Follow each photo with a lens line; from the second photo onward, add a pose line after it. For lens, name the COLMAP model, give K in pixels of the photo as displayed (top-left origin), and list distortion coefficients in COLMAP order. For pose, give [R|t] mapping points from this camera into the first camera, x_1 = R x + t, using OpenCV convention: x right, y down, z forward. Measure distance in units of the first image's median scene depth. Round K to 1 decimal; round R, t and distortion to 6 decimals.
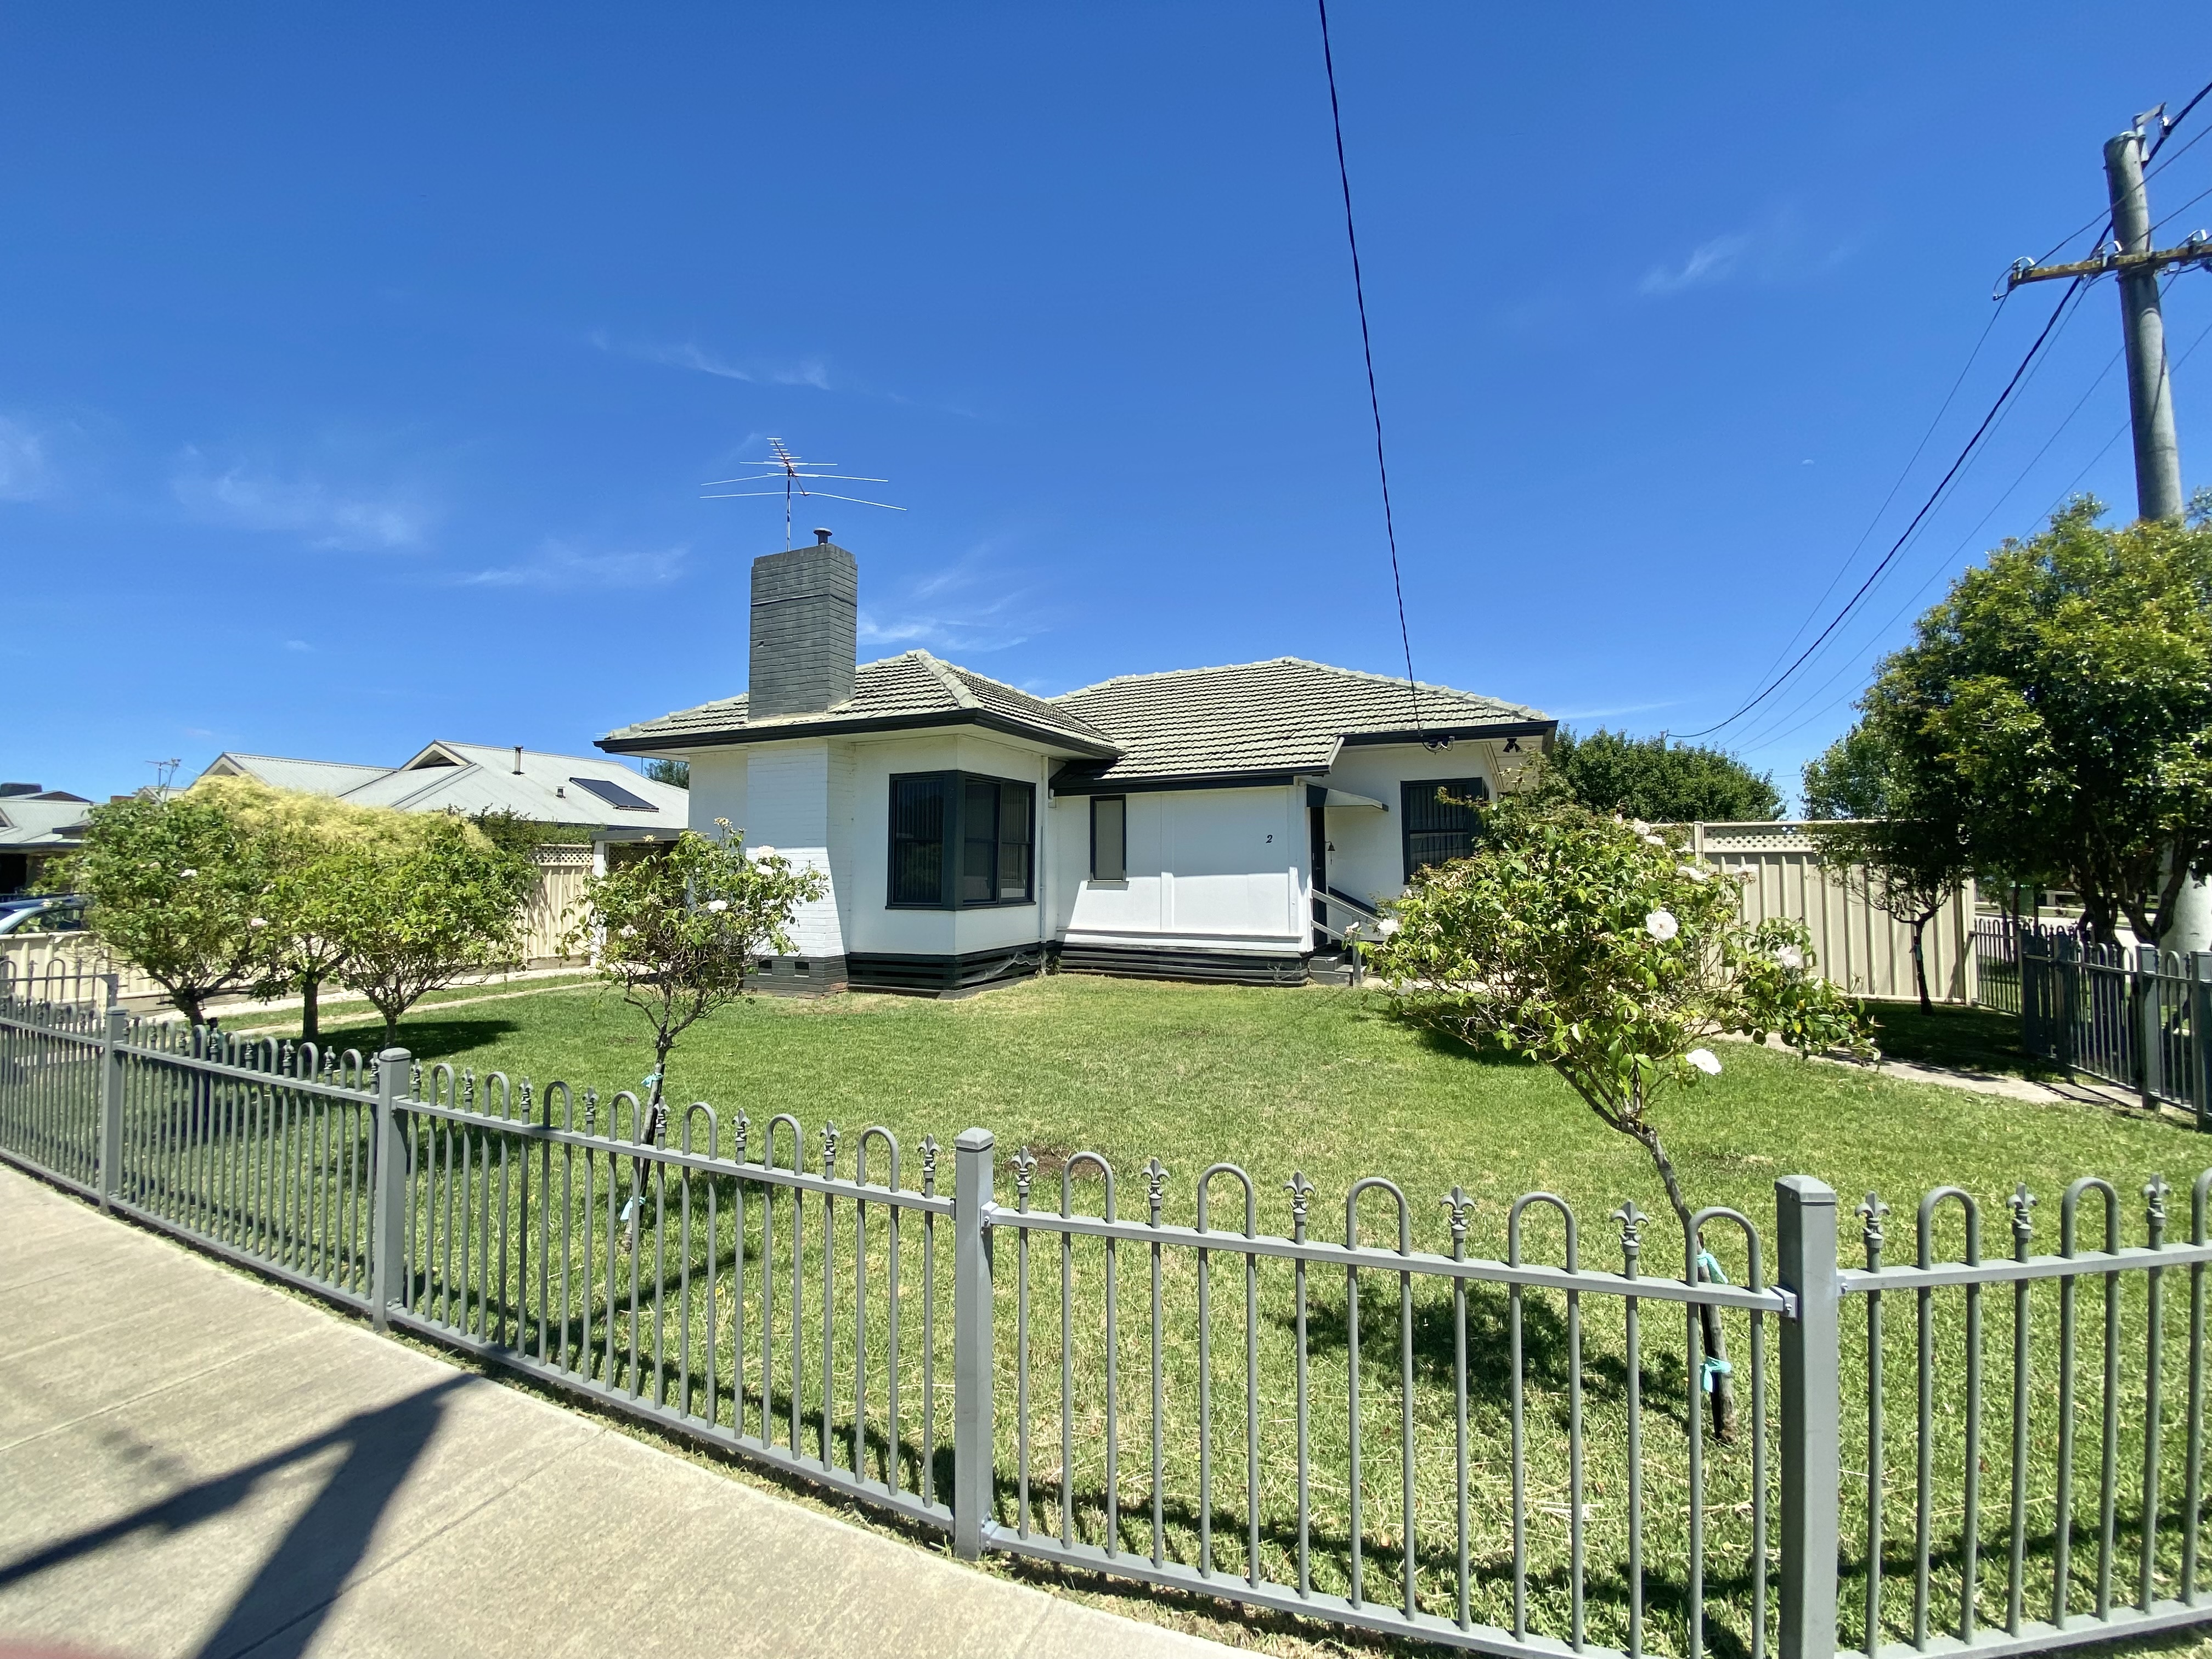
lens RADIAL K [[900.2, 0, 1106.0], [0, 900.2, 829.5], [0, 0, 1]] dist [-0.023843, -0.000177]
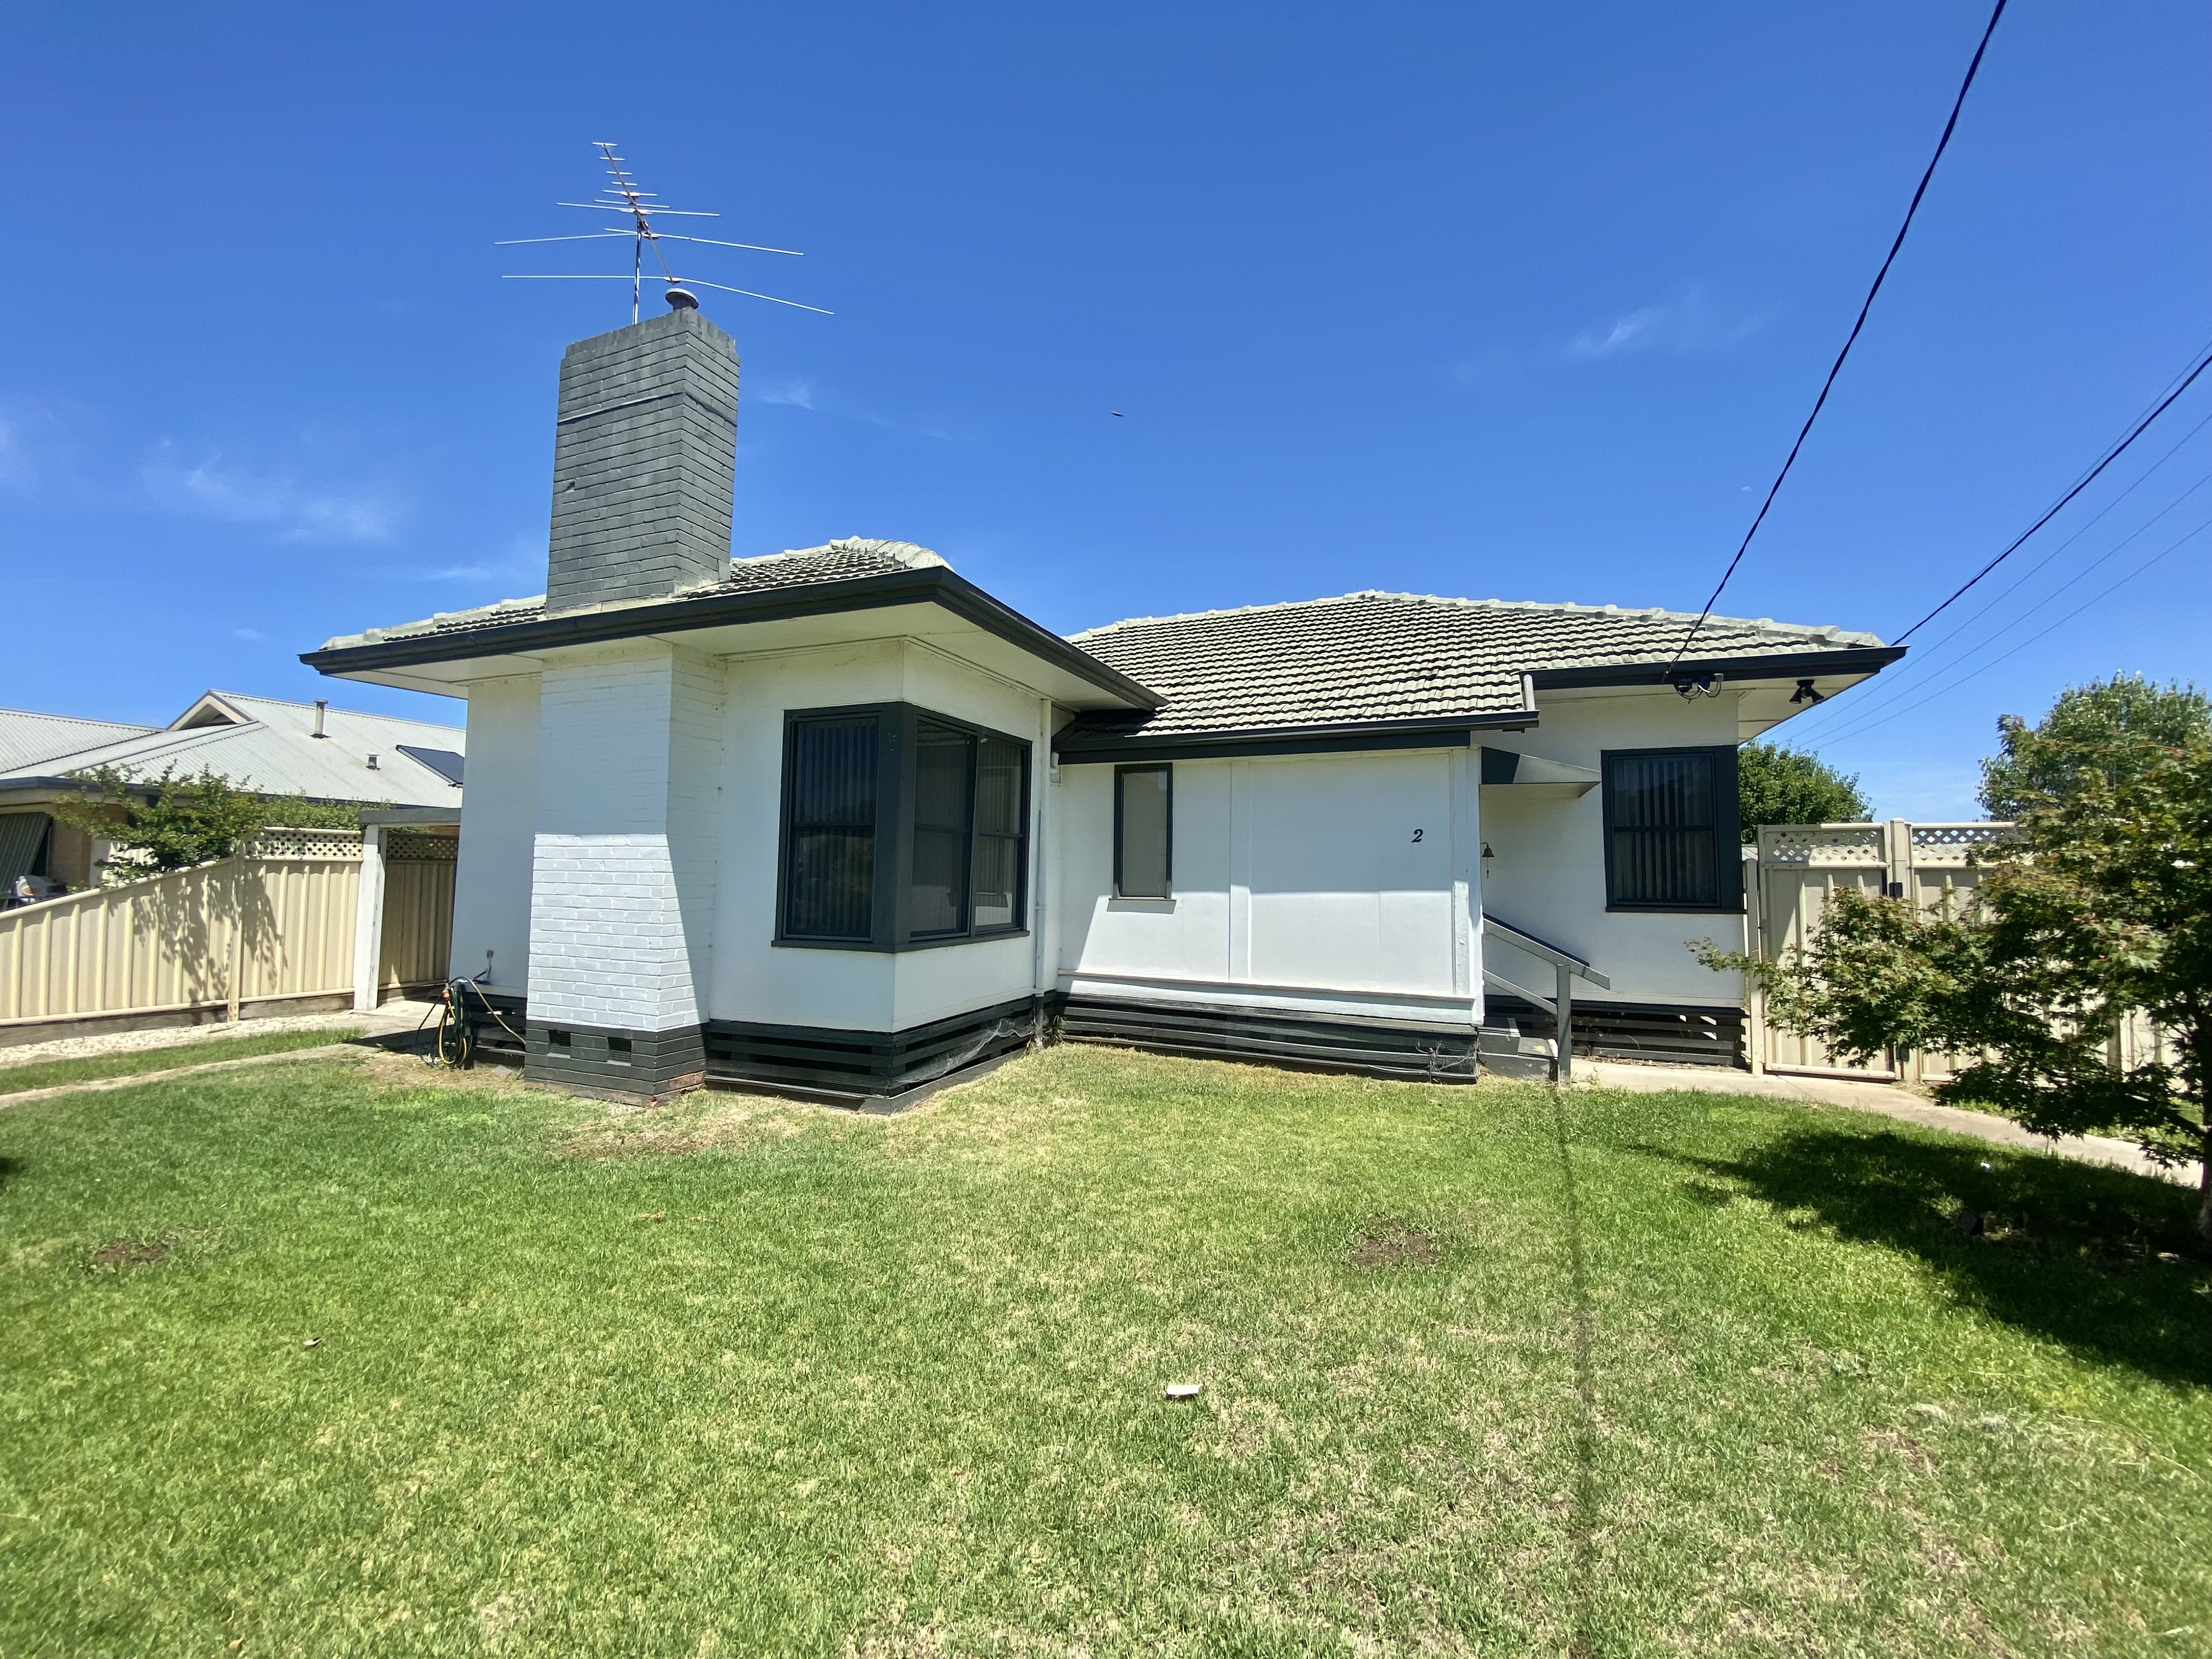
lens RADIAL K [[900.2, 0, 1106.0], [0, 900.2, 829.5], [0, 0, 1]] dist [-0.023843, -0.000177]
pose [[0.998674, 0.017400, 0.048446, -0.057718], [-0.017208, 0.999842, -0.004382, 0.012409], [-0.048515, 0.003543, 0.998816, 0.387562]]
